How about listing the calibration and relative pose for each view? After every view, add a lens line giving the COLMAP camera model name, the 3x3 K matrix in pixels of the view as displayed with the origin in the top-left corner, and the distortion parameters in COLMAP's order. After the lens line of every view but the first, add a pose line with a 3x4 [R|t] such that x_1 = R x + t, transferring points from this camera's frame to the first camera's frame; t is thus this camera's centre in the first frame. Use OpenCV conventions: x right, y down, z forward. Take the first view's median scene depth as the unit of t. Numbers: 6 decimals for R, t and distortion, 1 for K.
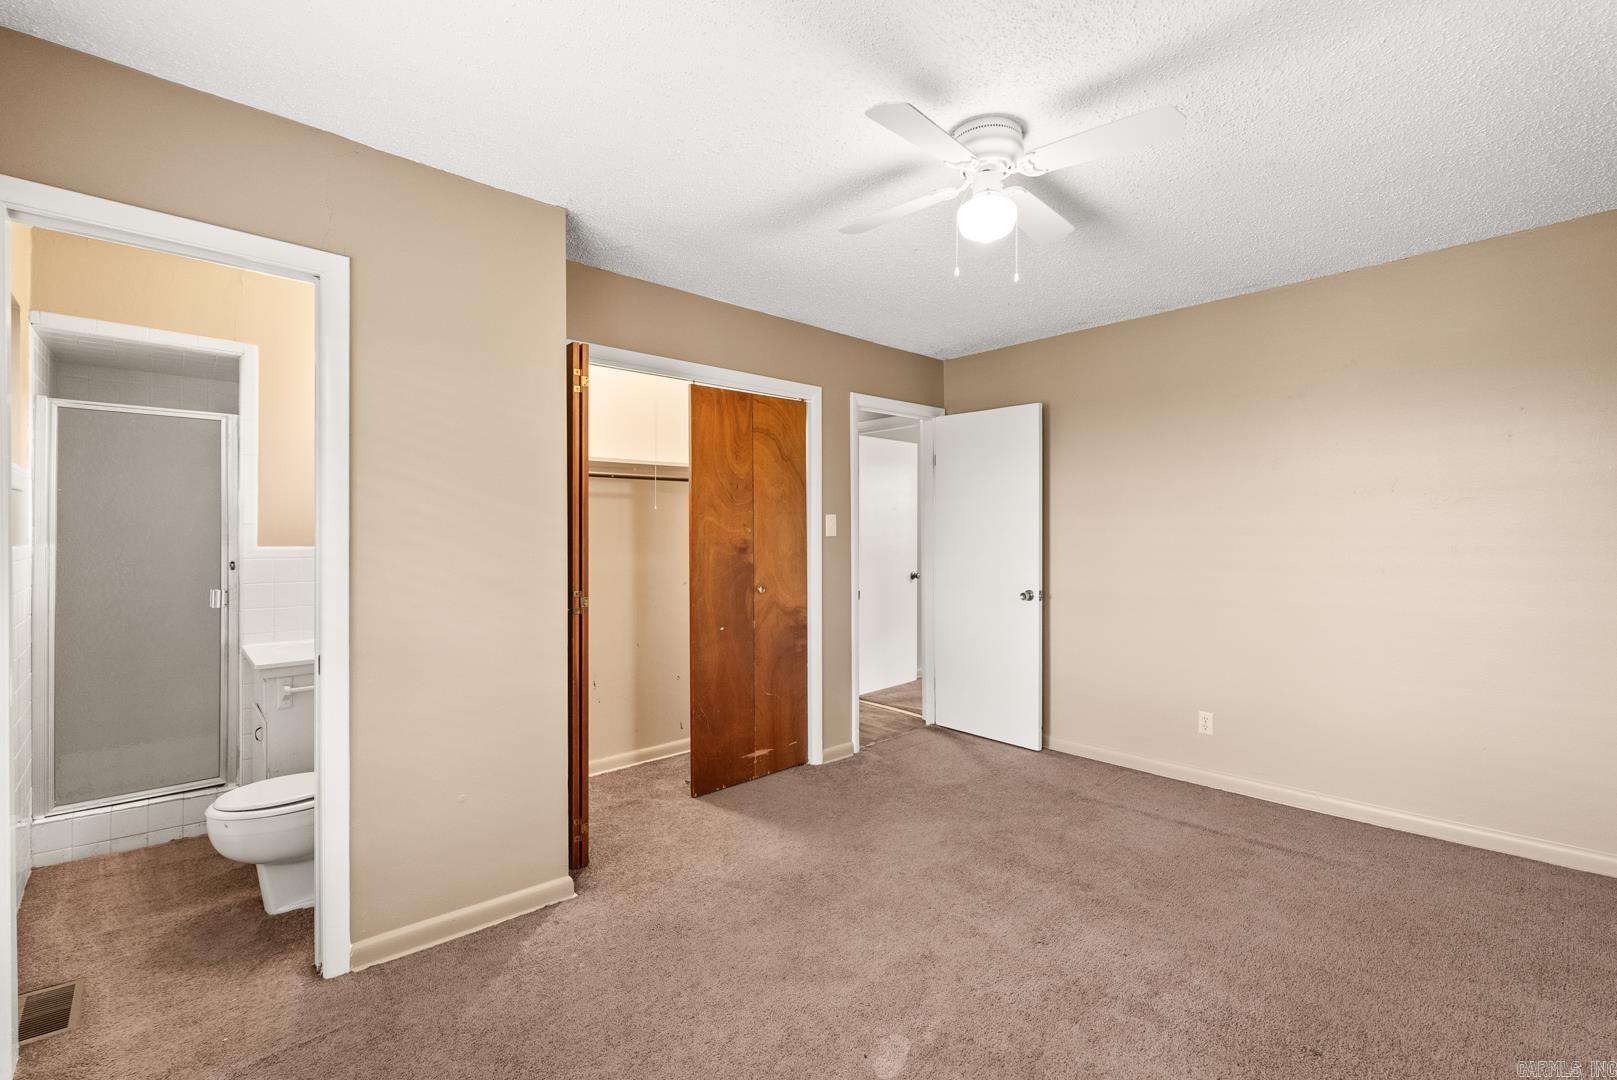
lens RADIAL K [[722.3, 0, 810.1], [0, 722.3, 530.0], [0, 0, 1]] dist [-0.010680, 0.000865]
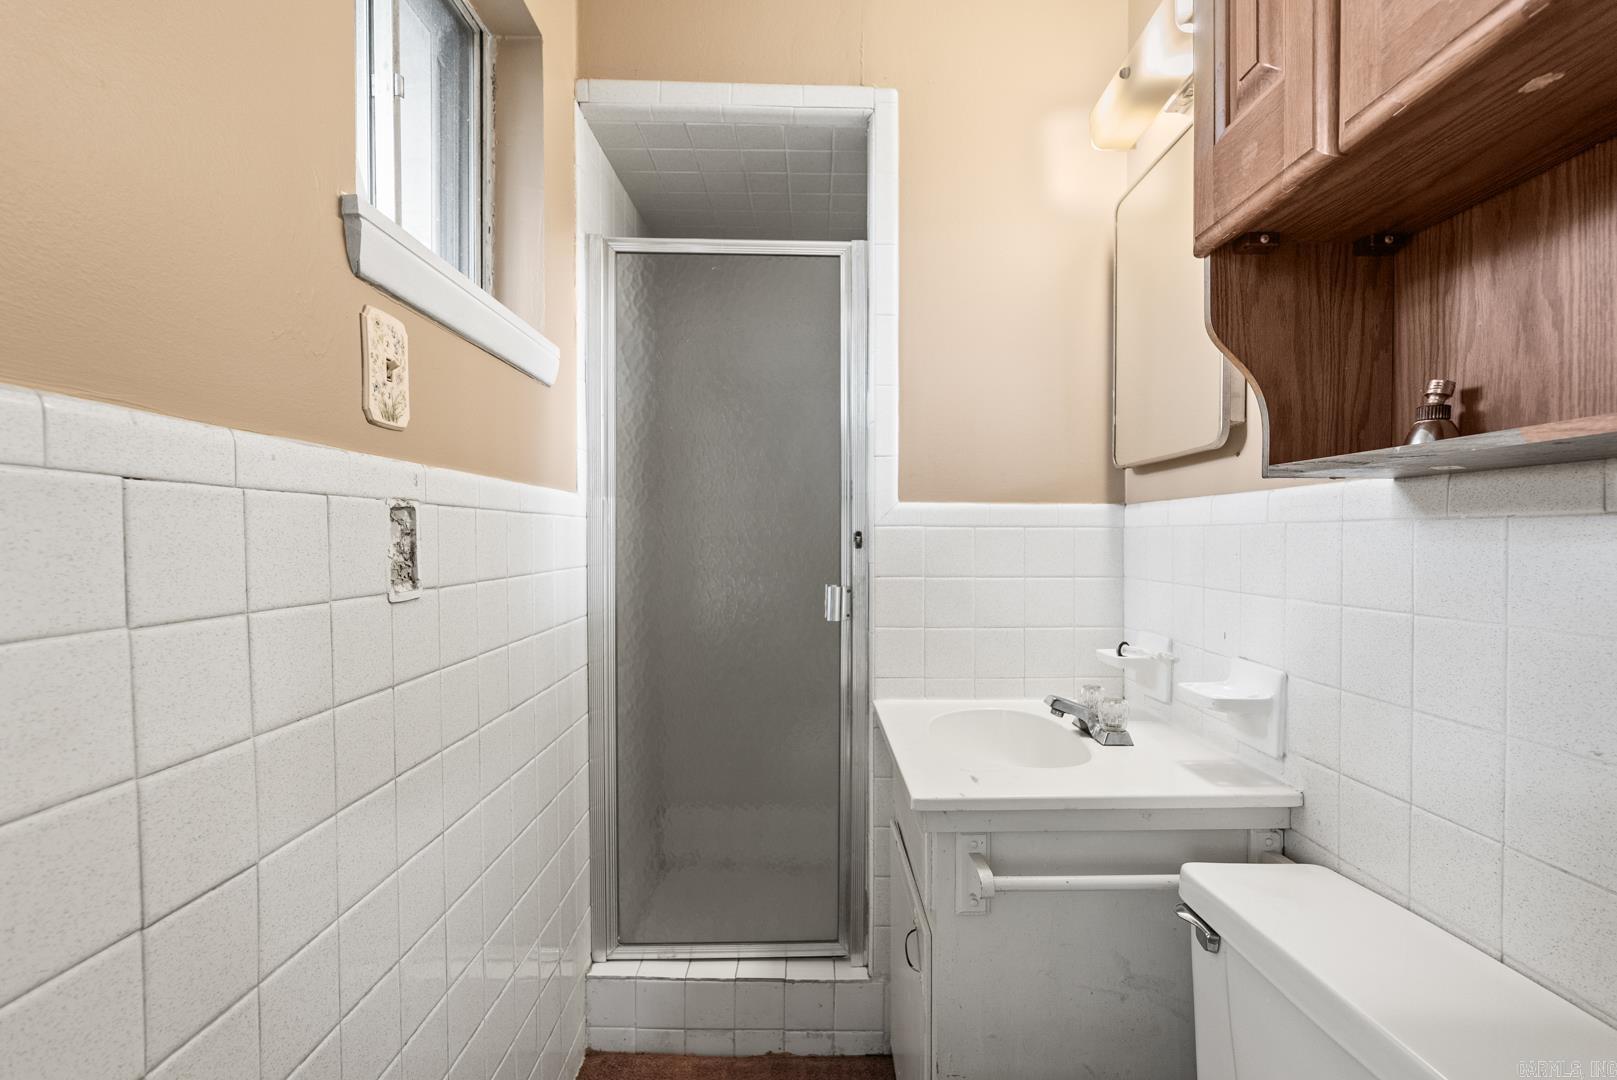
lens RADIAL K [[722.3, 0, 810.0], [0, 722.3, 540.9], [0, 0, 1]] dist [-0.010680, 0.000865]
pose [[0.742782, 0.004426, -0.669518, -0.488250], [0.003041, 0.999946, 0.009985, 0.045114], [0.669526, -0.009453, 0.742729, 0.597427]]
